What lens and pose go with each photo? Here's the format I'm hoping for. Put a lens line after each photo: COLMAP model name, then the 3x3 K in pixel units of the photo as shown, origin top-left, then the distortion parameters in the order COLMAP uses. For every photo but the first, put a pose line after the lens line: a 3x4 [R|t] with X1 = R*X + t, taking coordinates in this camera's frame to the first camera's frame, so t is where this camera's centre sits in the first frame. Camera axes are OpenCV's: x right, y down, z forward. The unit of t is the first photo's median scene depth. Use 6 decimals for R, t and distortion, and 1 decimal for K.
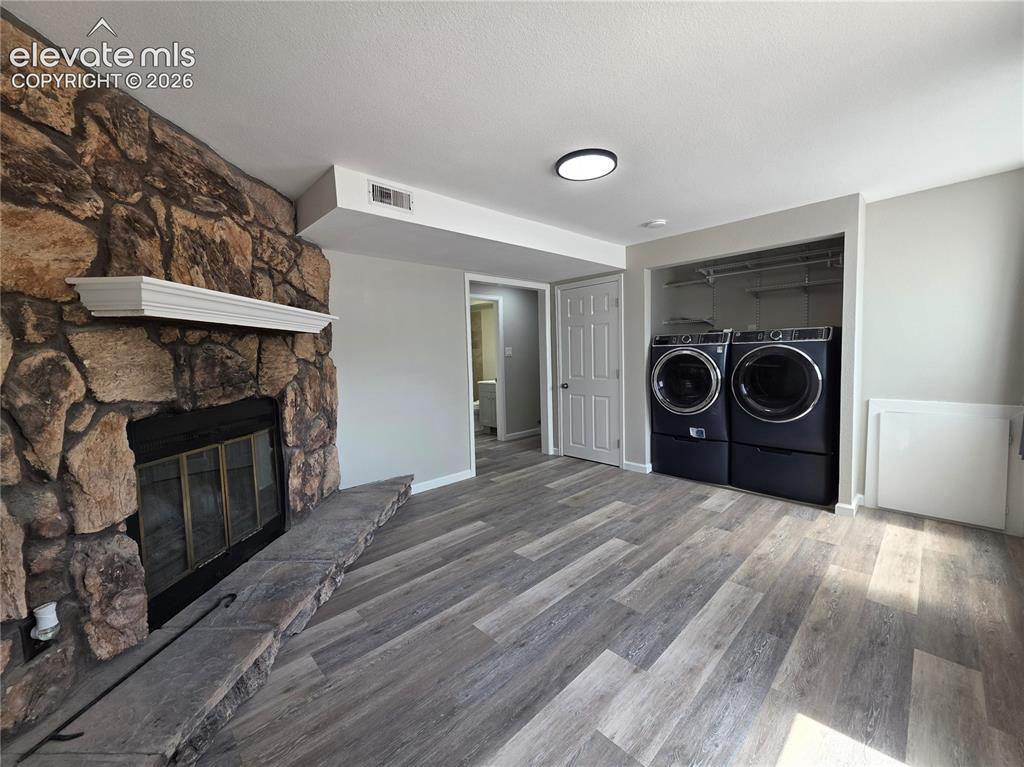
lens RADIAL K [[410.5, 0, 508.2], [0, 410.5, 382.2], [0, 0, 1]] dist [0.001458, -0.000097]
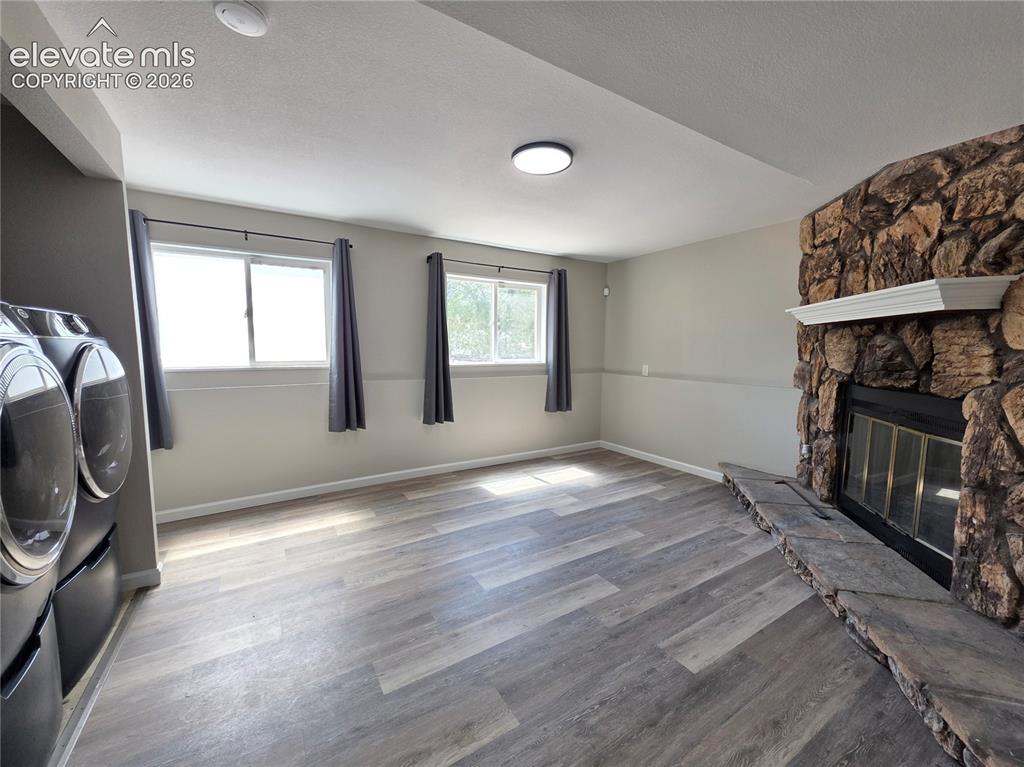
lens RADIAL K [[410.5, 0, 508.2], [0, 410.5, 382.2], [0, 0, 1]] dist [0.001458, -0.000097]
pose [[-0.977346, 0.005757, 0.211570, 0.062050], [0.037790, 0.988313, 0.147679, -0.142509], [-0.208248, 0.152329, -0.966141, 1.966111]]
